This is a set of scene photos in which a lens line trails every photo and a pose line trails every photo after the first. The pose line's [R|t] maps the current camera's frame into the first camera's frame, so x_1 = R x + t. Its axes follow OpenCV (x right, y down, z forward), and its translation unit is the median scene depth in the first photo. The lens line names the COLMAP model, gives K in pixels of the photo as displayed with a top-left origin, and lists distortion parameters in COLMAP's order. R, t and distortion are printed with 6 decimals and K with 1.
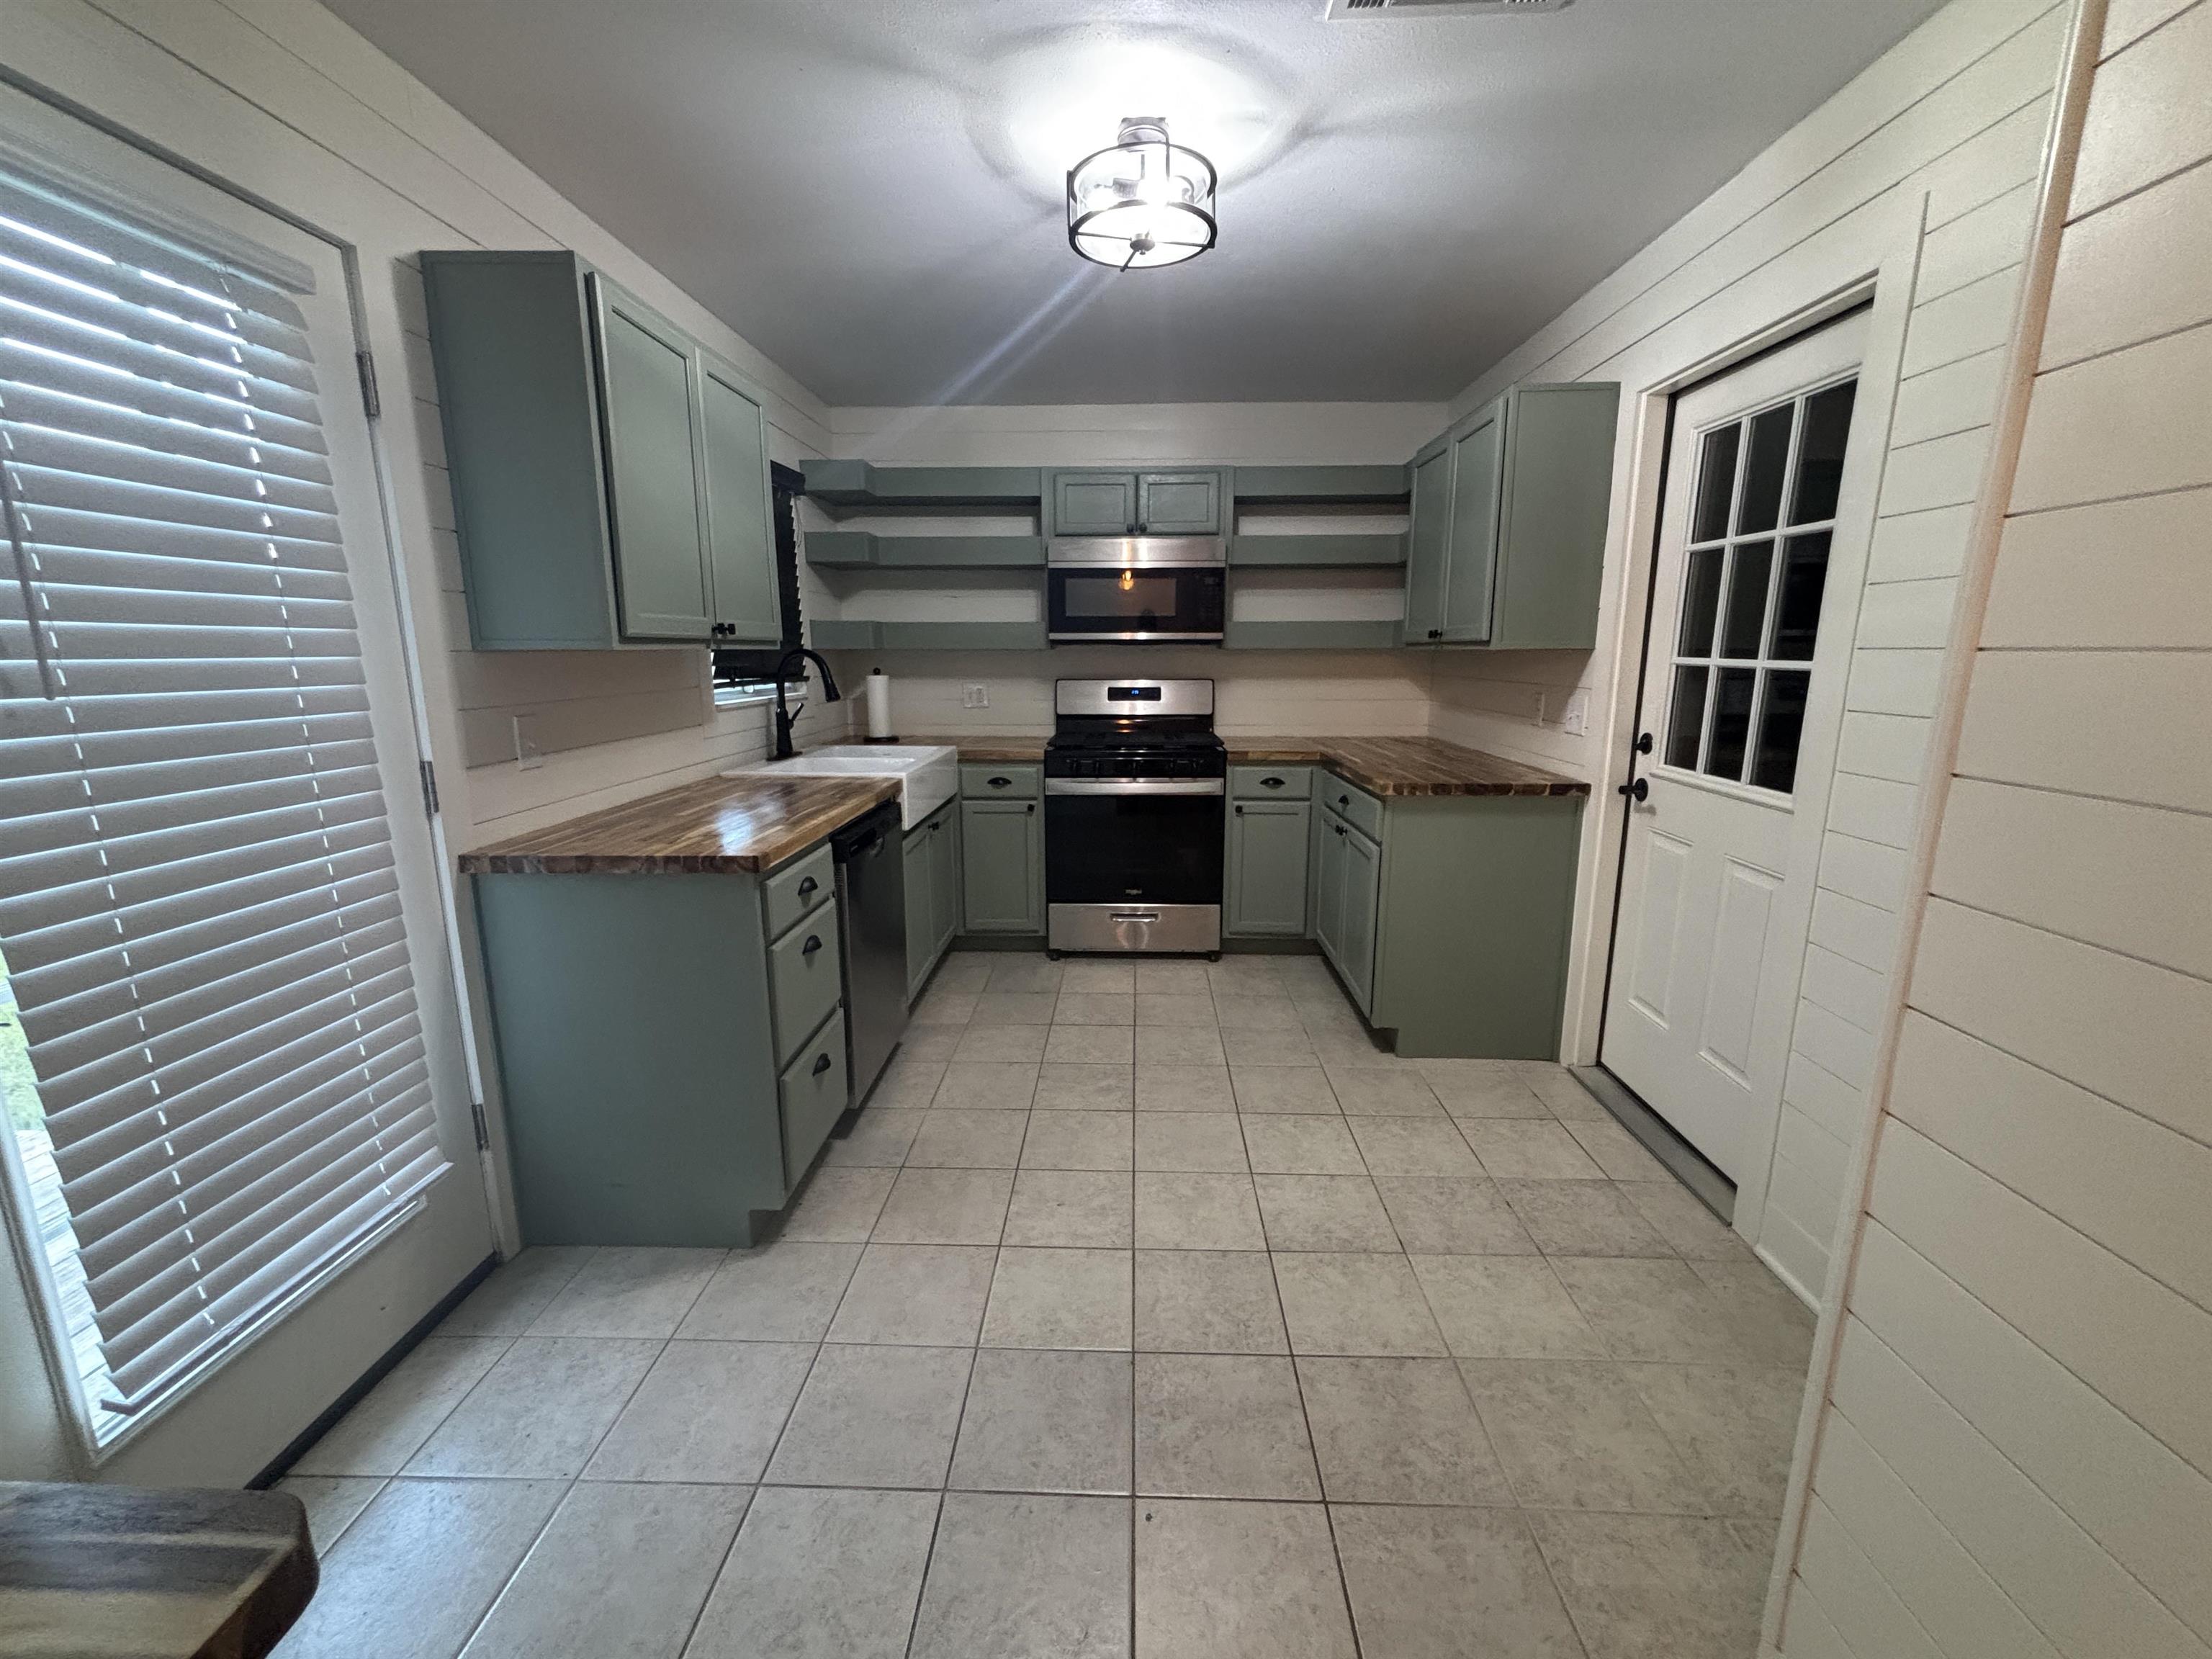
lens RADIAL K [[879.6, 0, 1101.9], [0, 879.6, 821.5], [0, 0, 1]] dist [-0.000010, -0.019089]
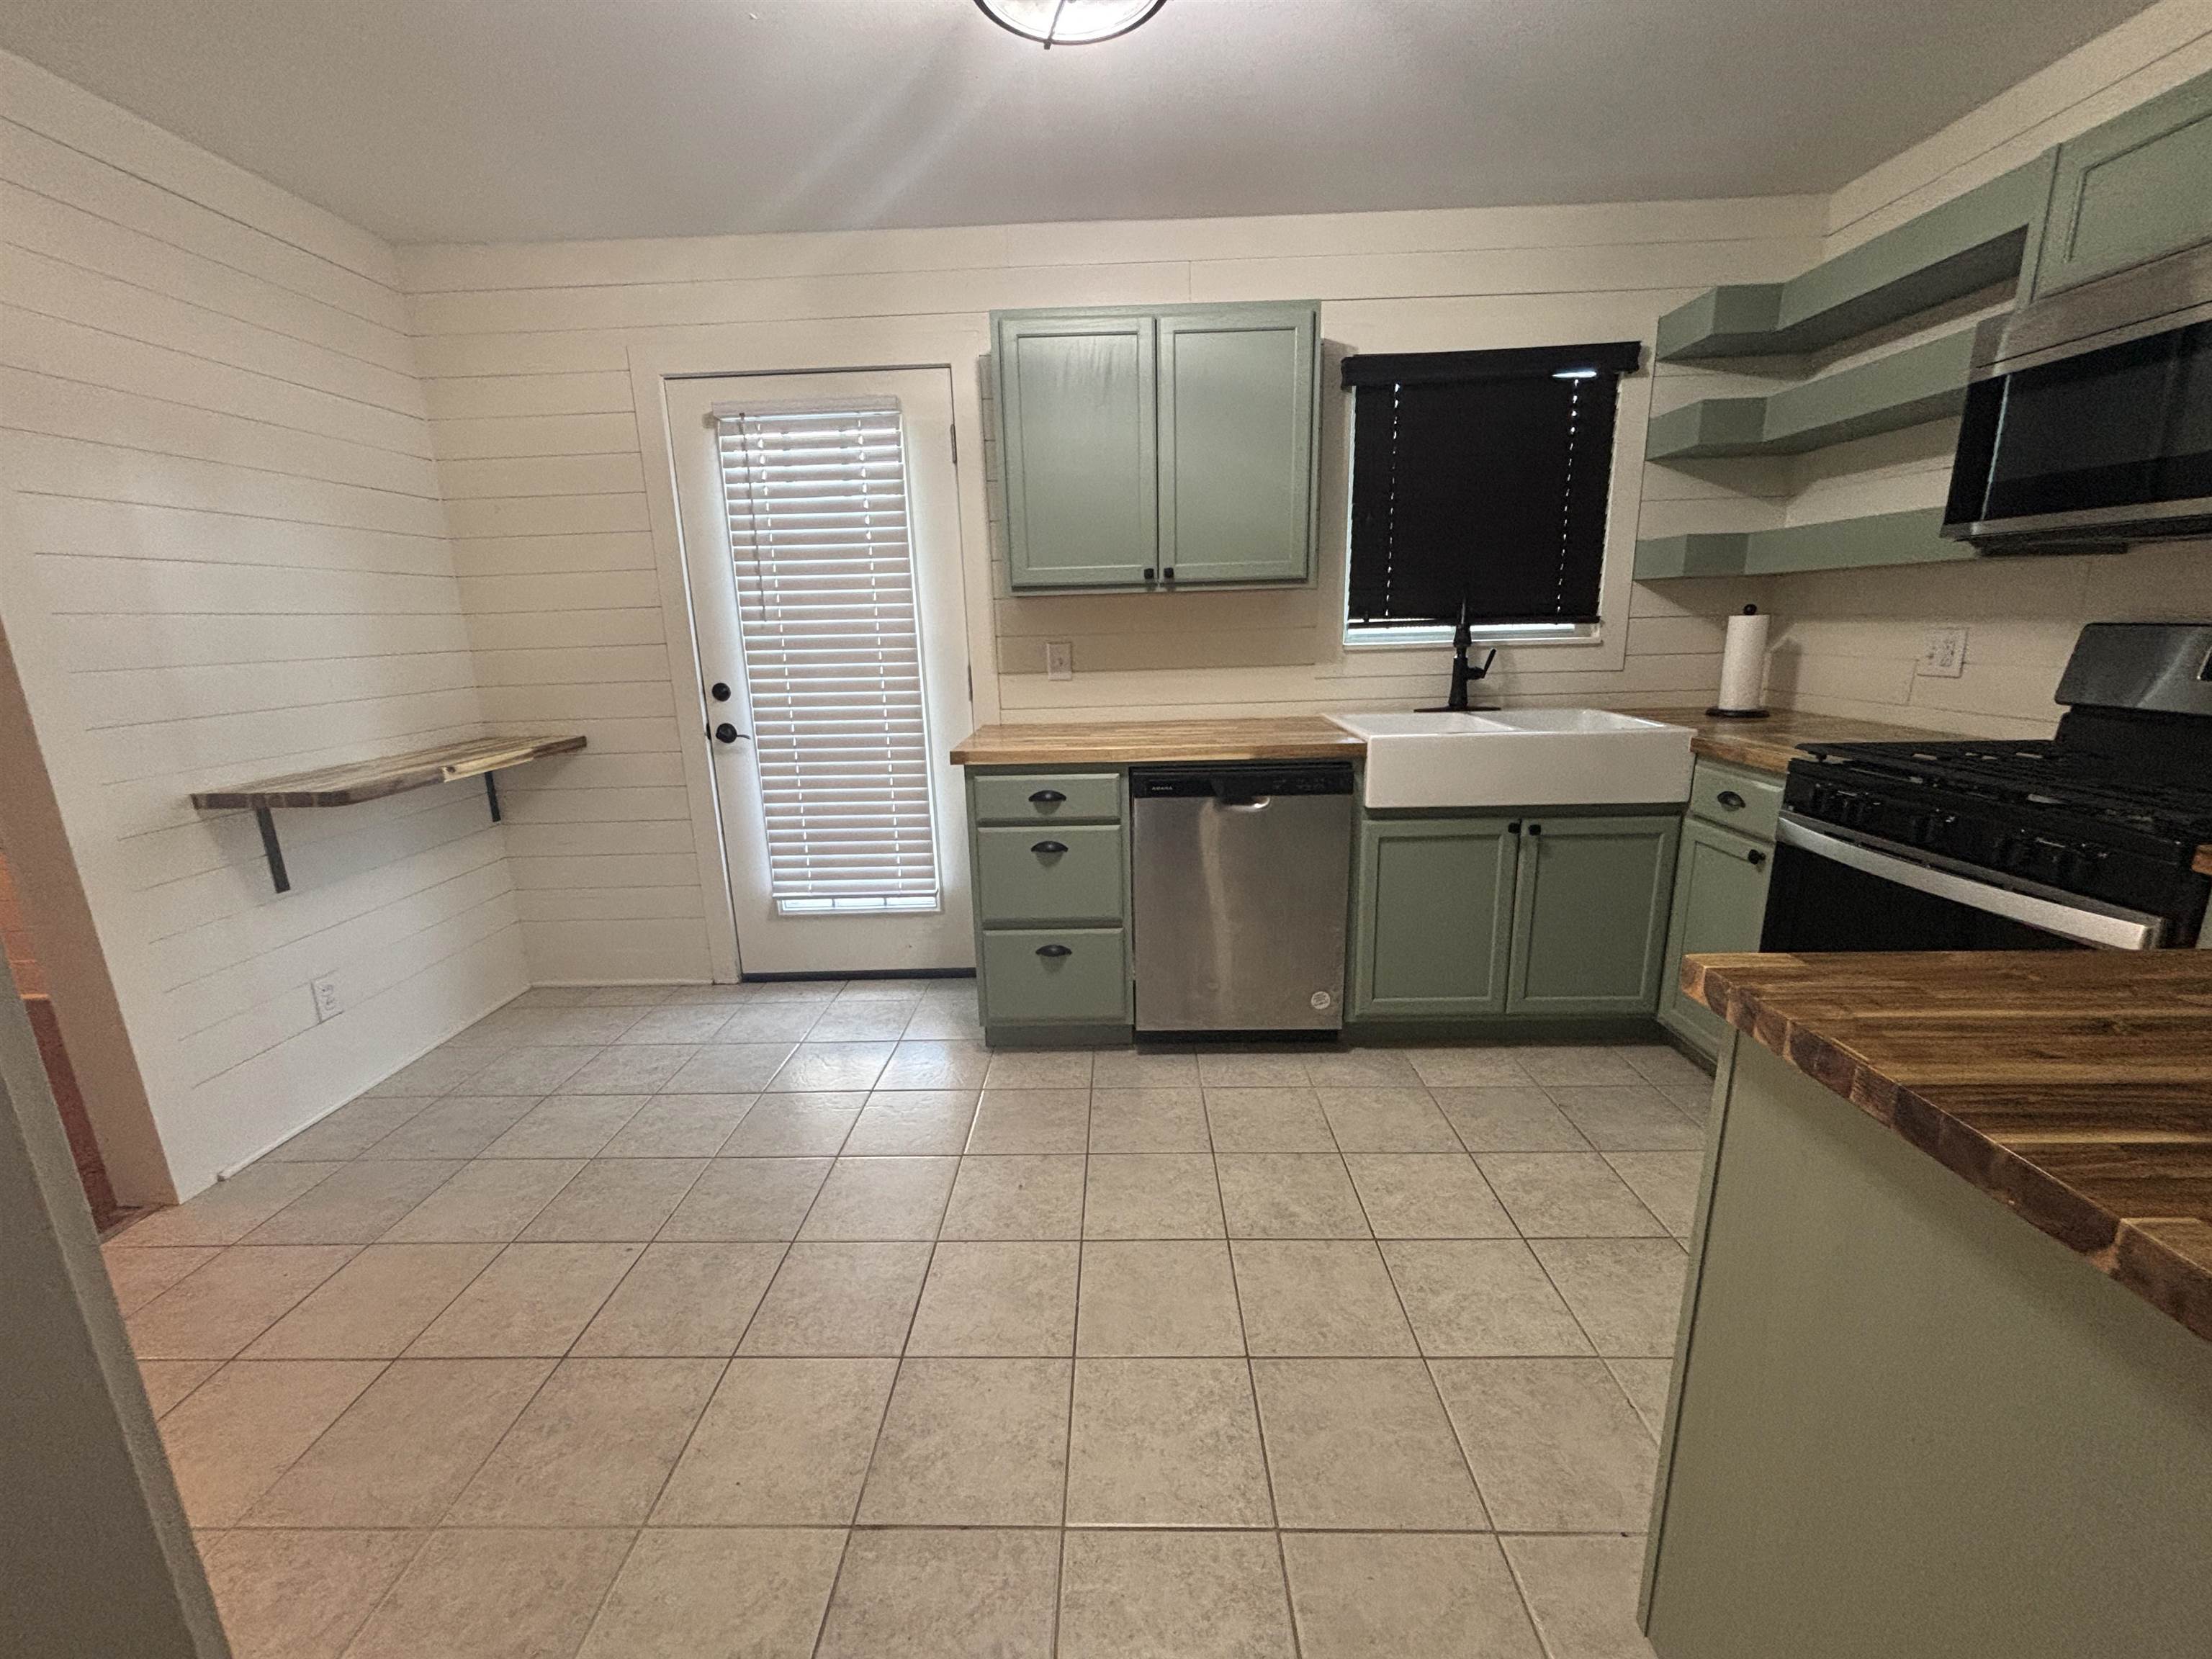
lens RADIAL K [[893.4, 0, 1103.4], [0, 893.4, 823.7], [0, 0, 1]] dist [-0.000145, -0.000423]
pose [[0.014961, 0.227612, -0.973637, 0.662709], [-0.165892, 0.960816, 0.222066, -0.135228], [0.986031, 0.158196, 0.052133, 0.814201]]
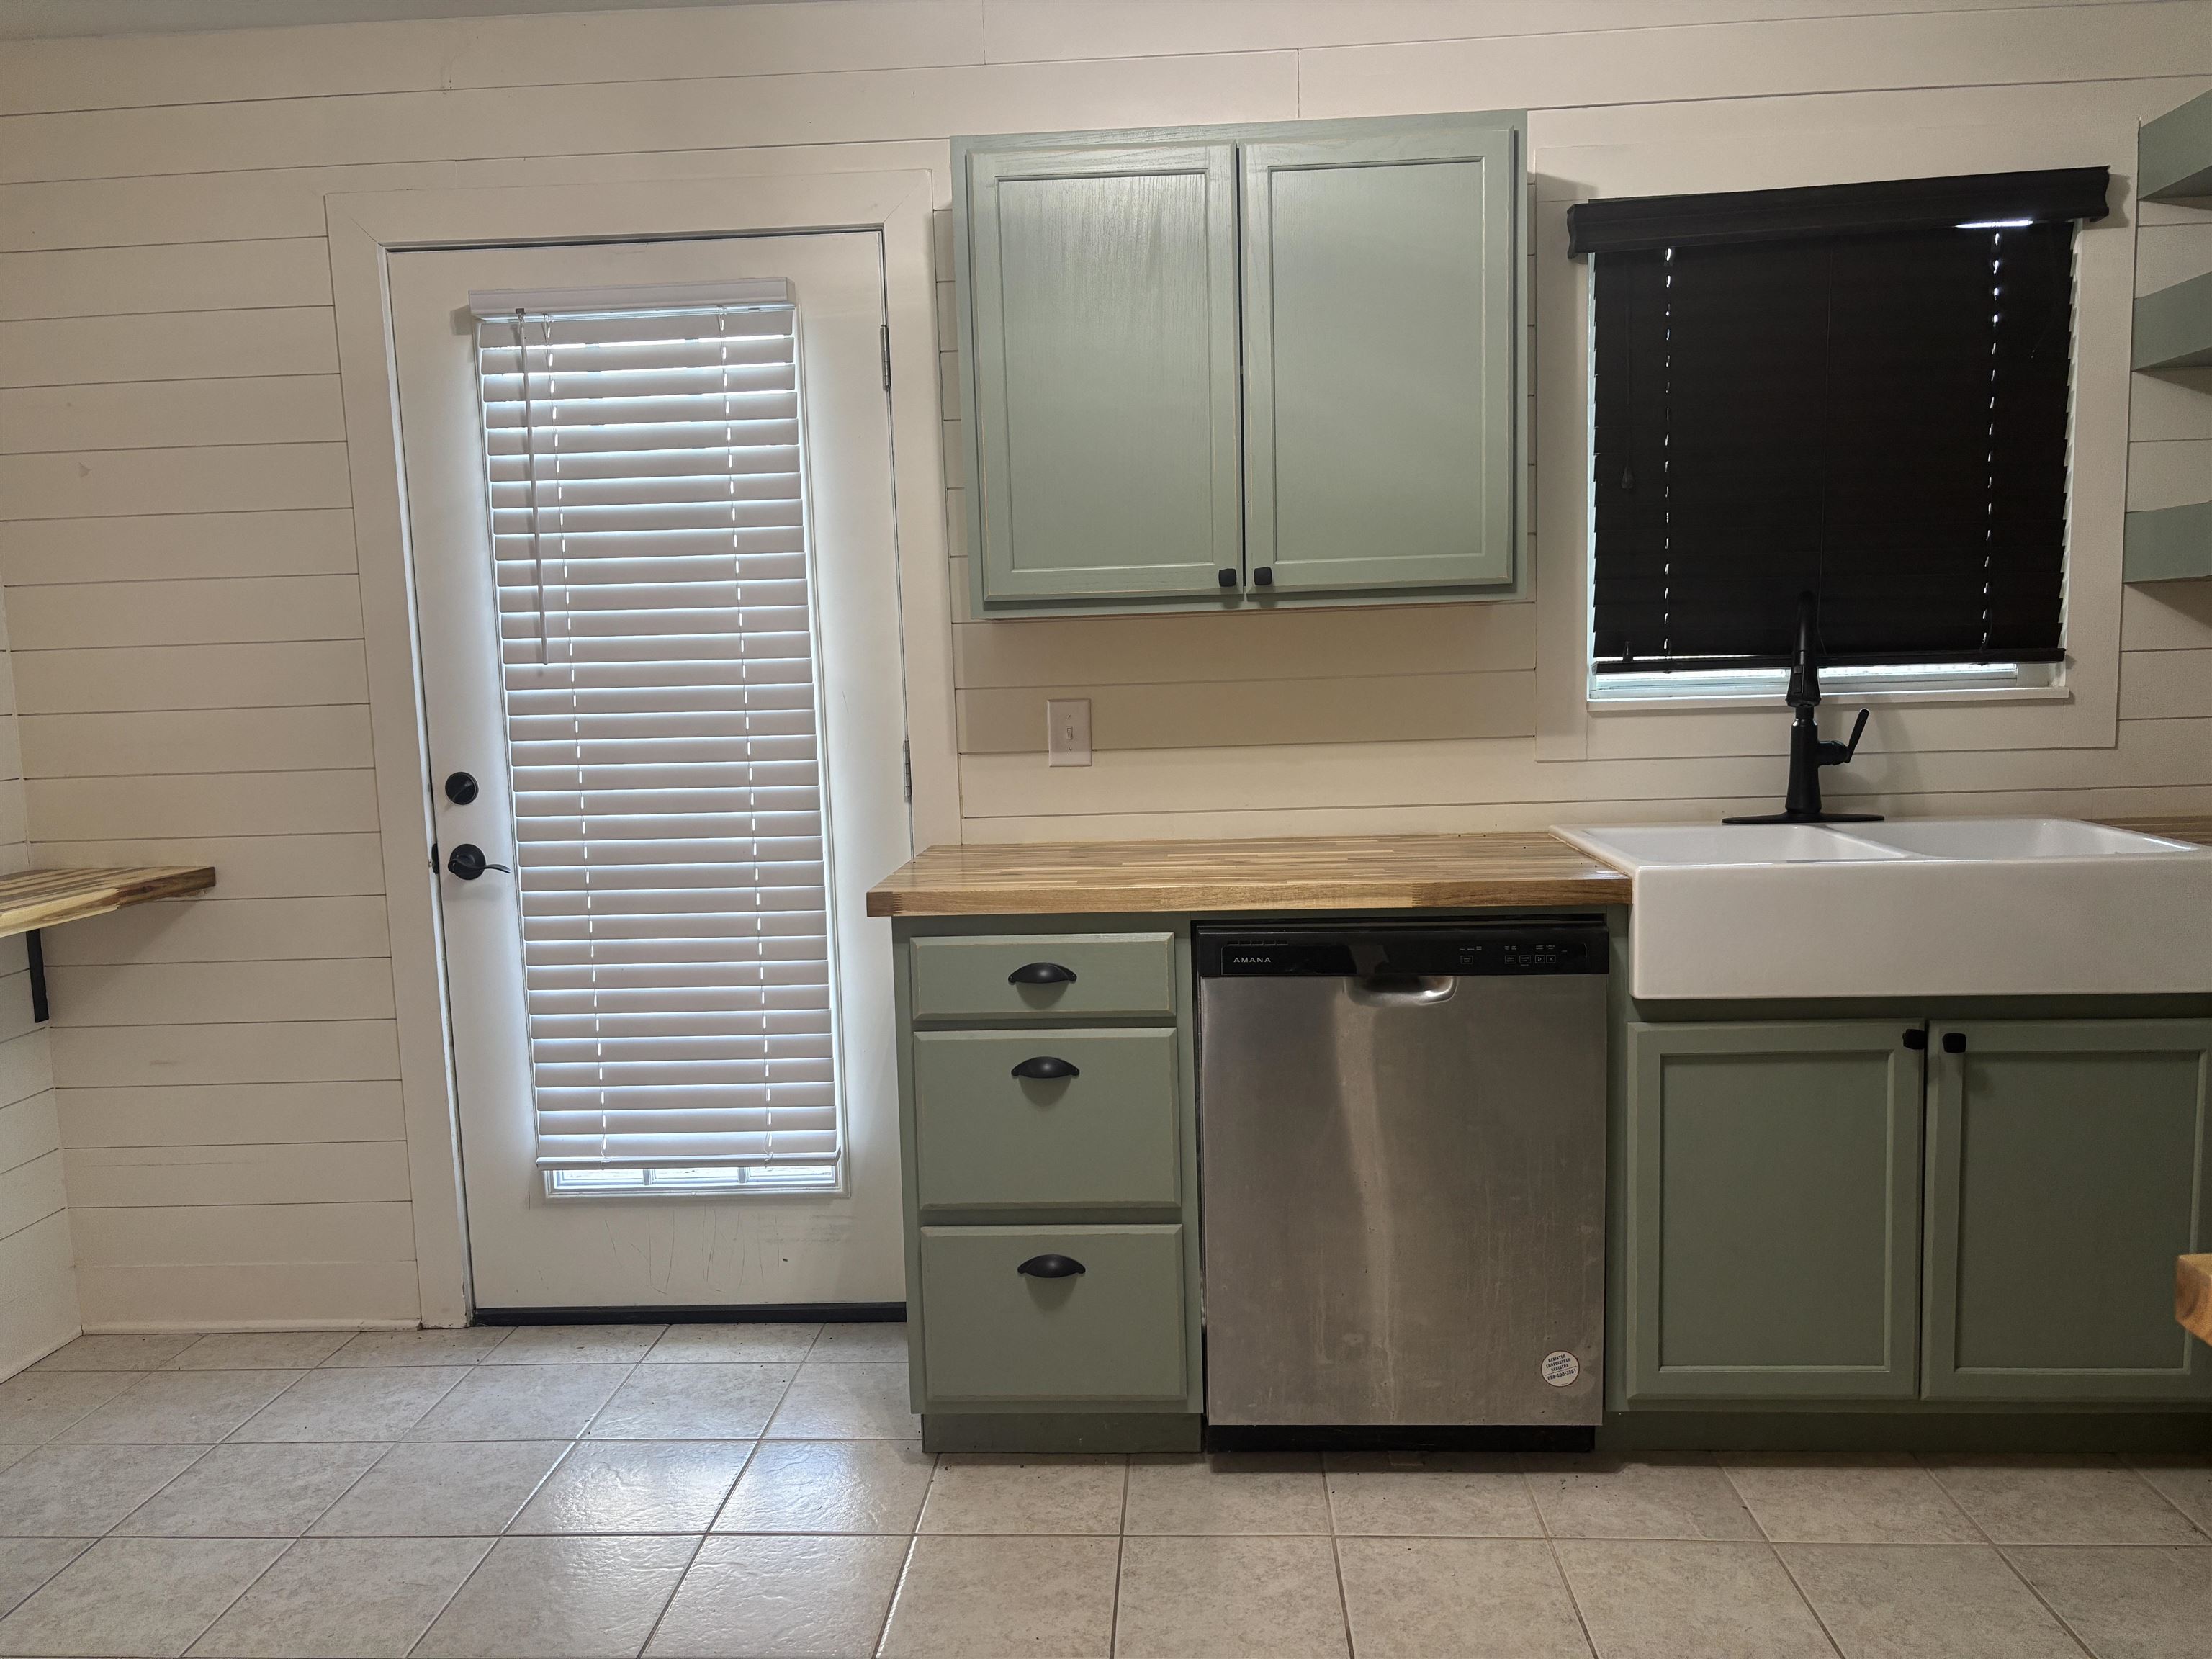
lens RADIAL K [[1706.4, 0, 1100.1], [0, 1706.4, 838.7], [0, 0, 1]] dist [0.007590, 0.011754]
pose [[-0.020950, 0.110707, -0.993632, 0.707721], [-0.162363, 0.980281, 0.112642, -0.137944], [0.986509, 0.163689, -0.002562, 0.822851]]
